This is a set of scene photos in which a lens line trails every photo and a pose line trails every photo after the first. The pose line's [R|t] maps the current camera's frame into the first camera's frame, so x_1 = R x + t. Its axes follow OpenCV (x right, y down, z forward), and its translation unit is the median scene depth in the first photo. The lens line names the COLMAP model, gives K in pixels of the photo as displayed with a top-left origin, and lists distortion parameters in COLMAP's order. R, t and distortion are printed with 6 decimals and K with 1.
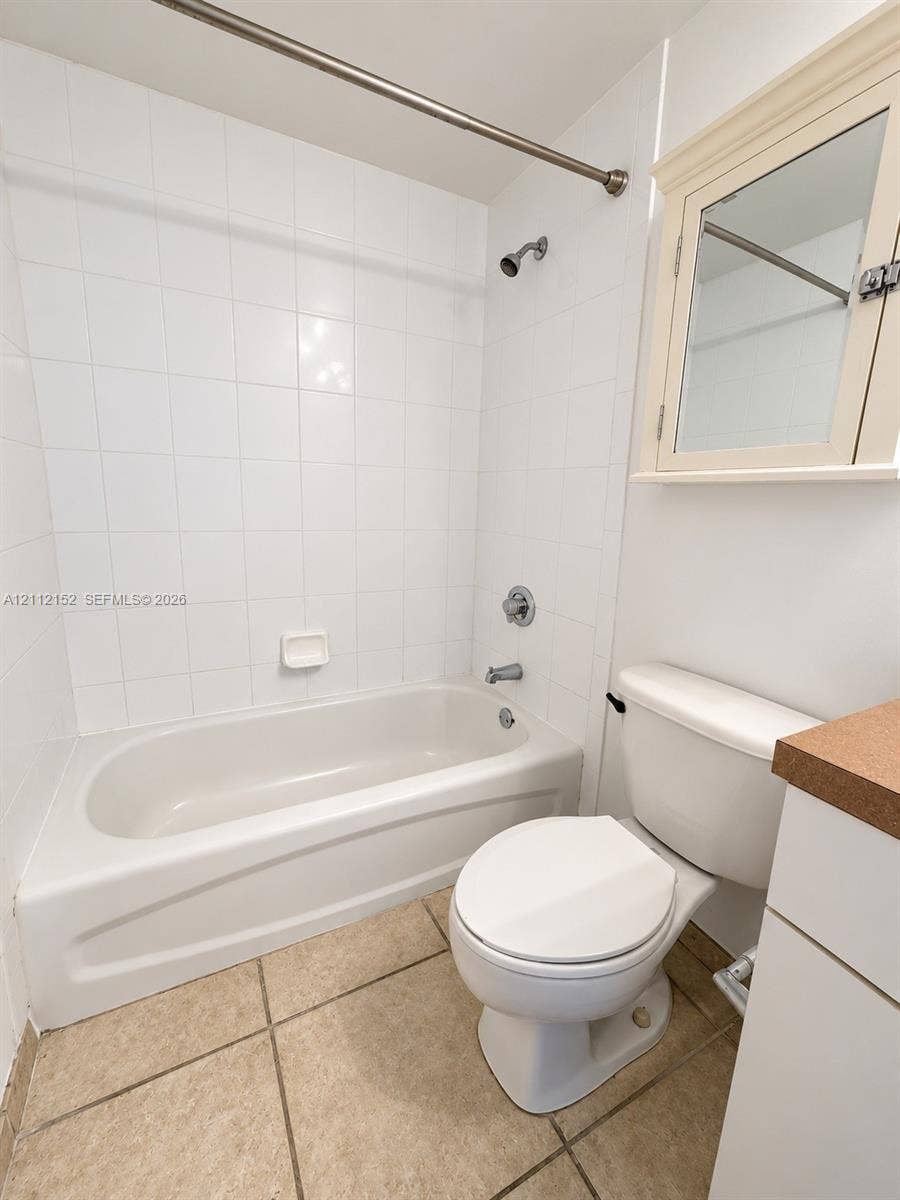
lens RADIAL K [[501.5, 0, 450.0], [0, 501.5, 600.0], [0, 0, 1]] dist [0.002033, 0.000232]
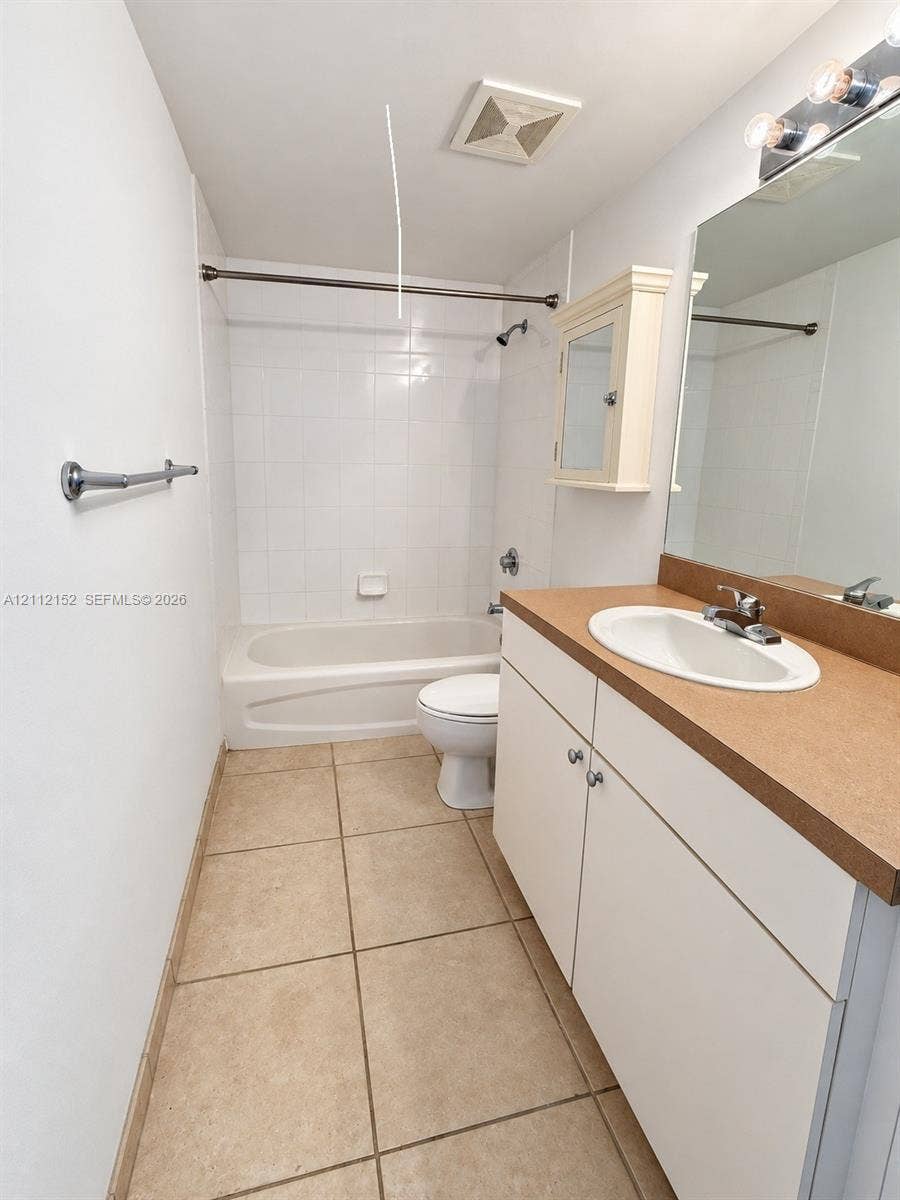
lens RADIAL K [[567.1, 0, 450.0], [0, 567.1, 600.0], [0, 0, 1]] dist [-0.000658, -0.000054]
pose [[0.973991, 0.062587, -0.217770, 0.390451], [-0.055664, 0.997734, 0.037787, 0.084143], [0.219642, -0.024682, 0.975268, -0.770864]]
